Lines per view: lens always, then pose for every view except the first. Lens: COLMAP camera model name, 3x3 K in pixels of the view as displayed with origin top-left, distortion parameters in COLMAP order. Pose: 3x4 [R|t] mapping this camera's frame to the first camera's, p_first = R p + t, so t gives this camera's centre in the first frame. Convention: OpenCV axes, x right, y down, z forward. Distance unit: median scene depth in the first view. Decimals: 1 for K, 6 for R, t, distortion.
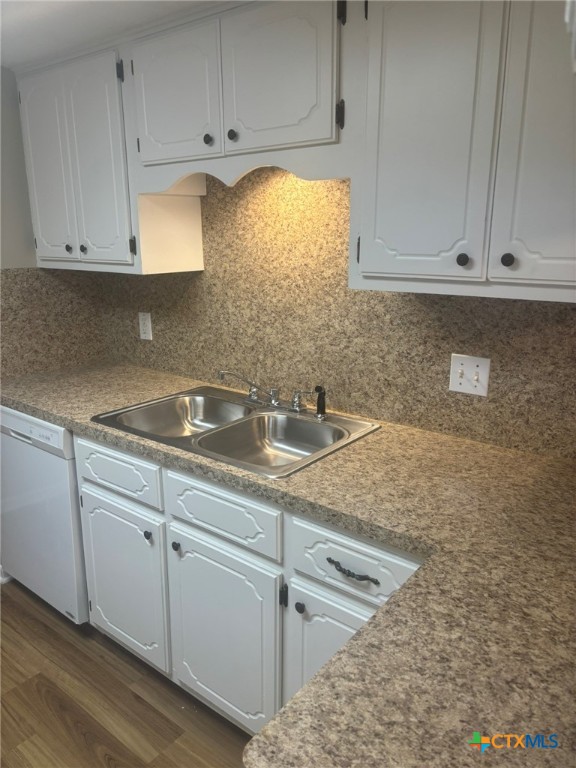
lens RADIAL K [[576.7, 0, 288.0], [0, 576.7, 384.0], [0, 0, 1]] dist [0.001914, 0.001286]
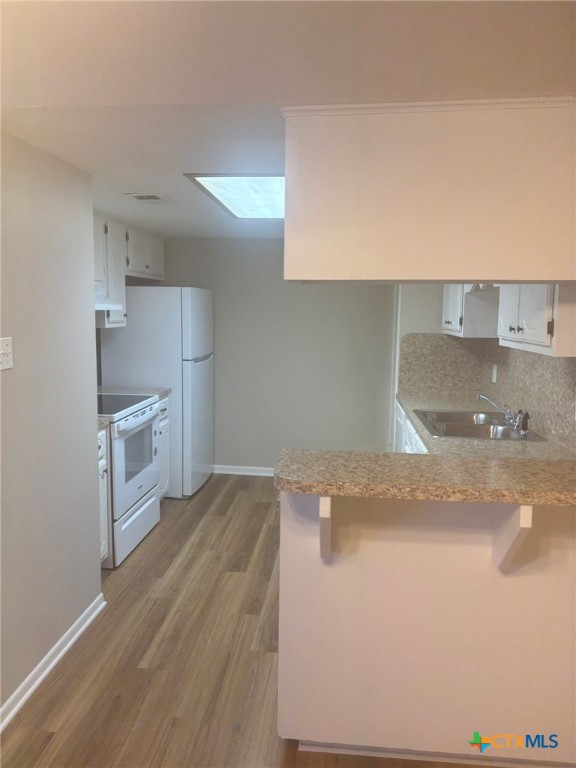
lens RADIAL K [[576.7, 0, 288.0], [0, 576.7, 384.0], [0, 0, 1]] dist [0.001914, 0.001286]
pose [[0.536376, 0.114649, -0.836156, 1.001218], [-0.230715, 0.972912, -0.014599, 0.100299], [0.811832, 0.200744, 0.548298, -0.375782]]
